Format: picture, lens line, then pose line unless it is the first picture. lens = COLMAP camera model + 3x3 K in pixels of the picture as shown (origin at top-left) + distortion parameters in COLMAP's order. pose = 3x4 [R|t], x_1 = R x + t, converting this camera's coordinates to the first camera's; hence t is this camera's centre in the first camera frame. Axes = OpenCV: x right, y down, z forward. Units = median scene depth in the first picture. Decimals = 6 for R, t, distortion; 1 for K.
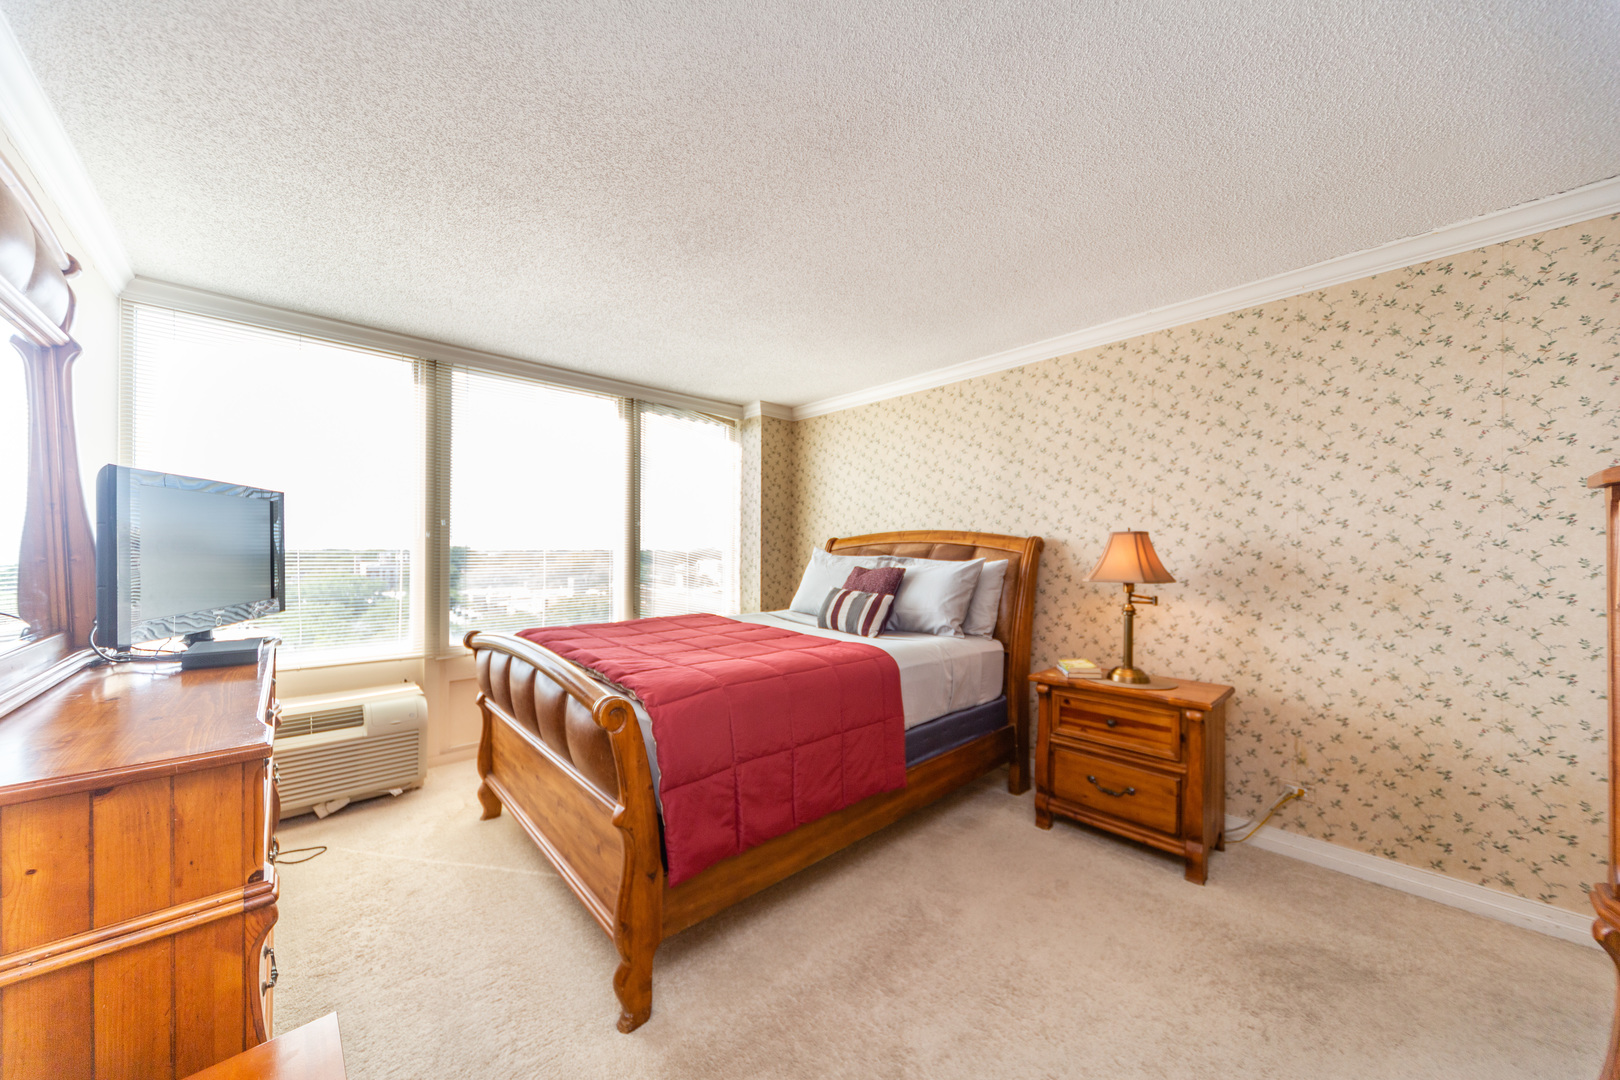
lens RADIAL K [[578.0, 0, 807.2], [0, 578.0, 546.5], [0, 0, 1]] dist [0.006629, -0.000514]
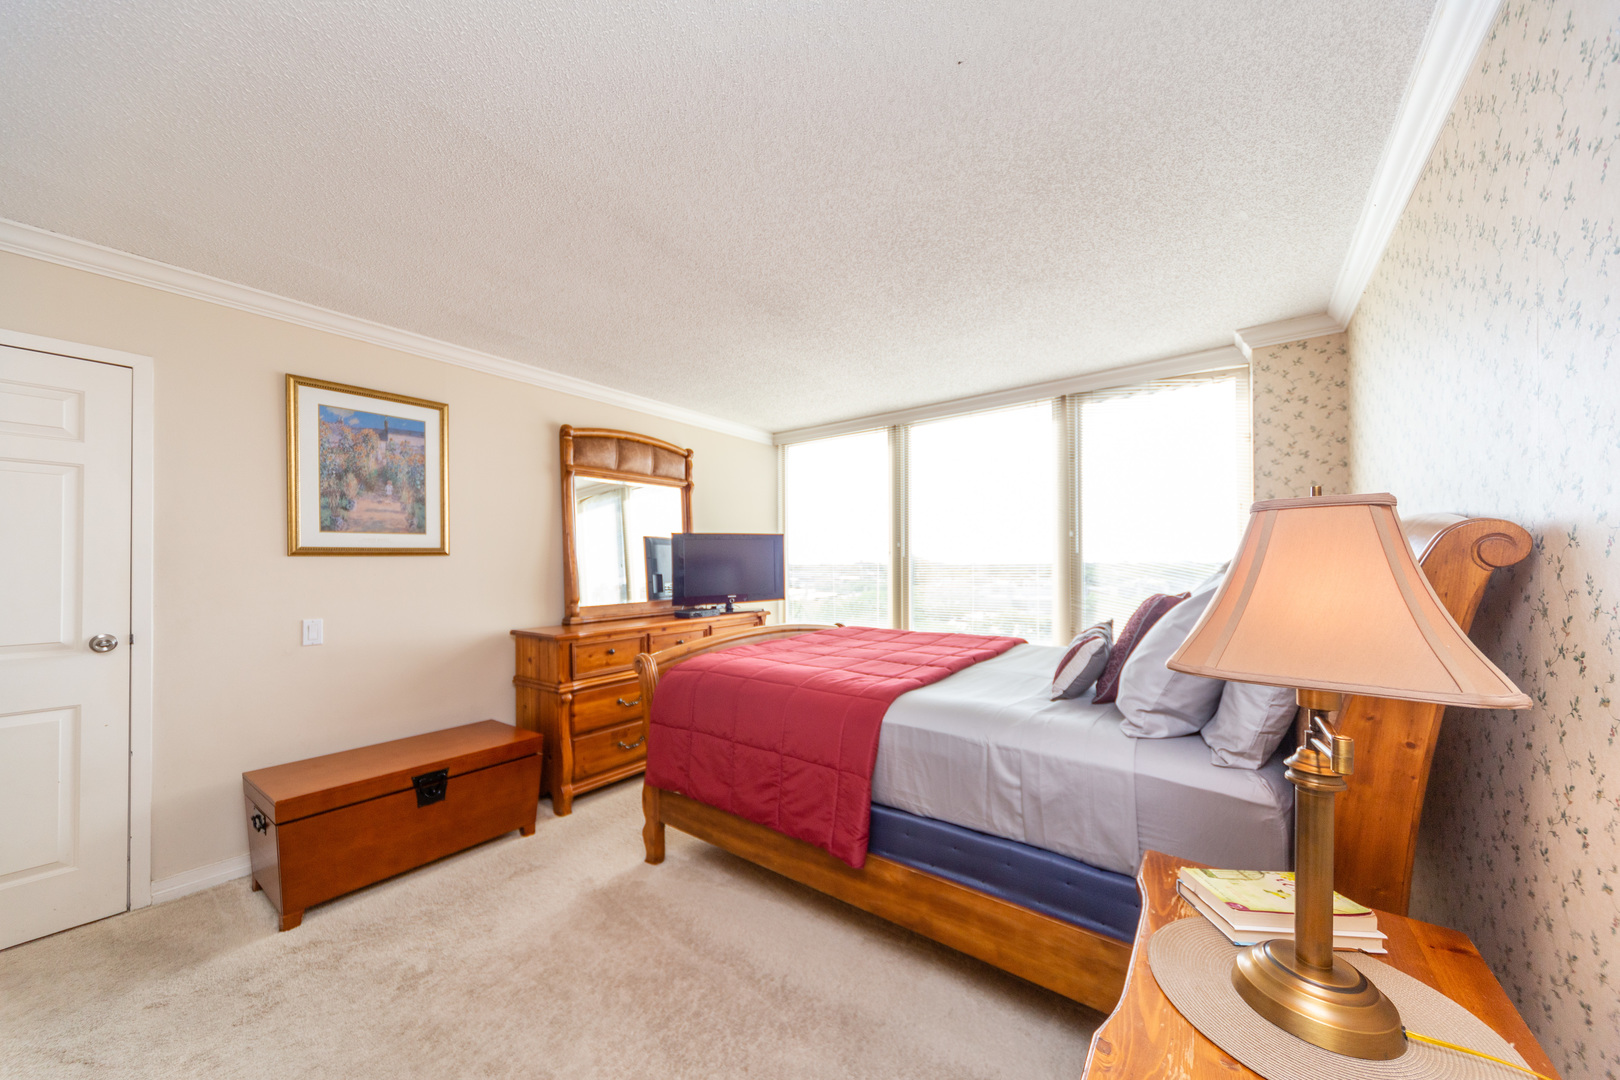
lens RADIAL K [[578.0, 0, 811.2], [0, 578.0, 554.3], [0, 0, 1]] dist [0.006629, -0.000514]
pose [[0.144216, -0.013986, -0.989447, 0.627713], [0.015224, 0.999813, -0.011914, -0.001906], [0.989429, -0.013345, 0.144402, 0.552861]]
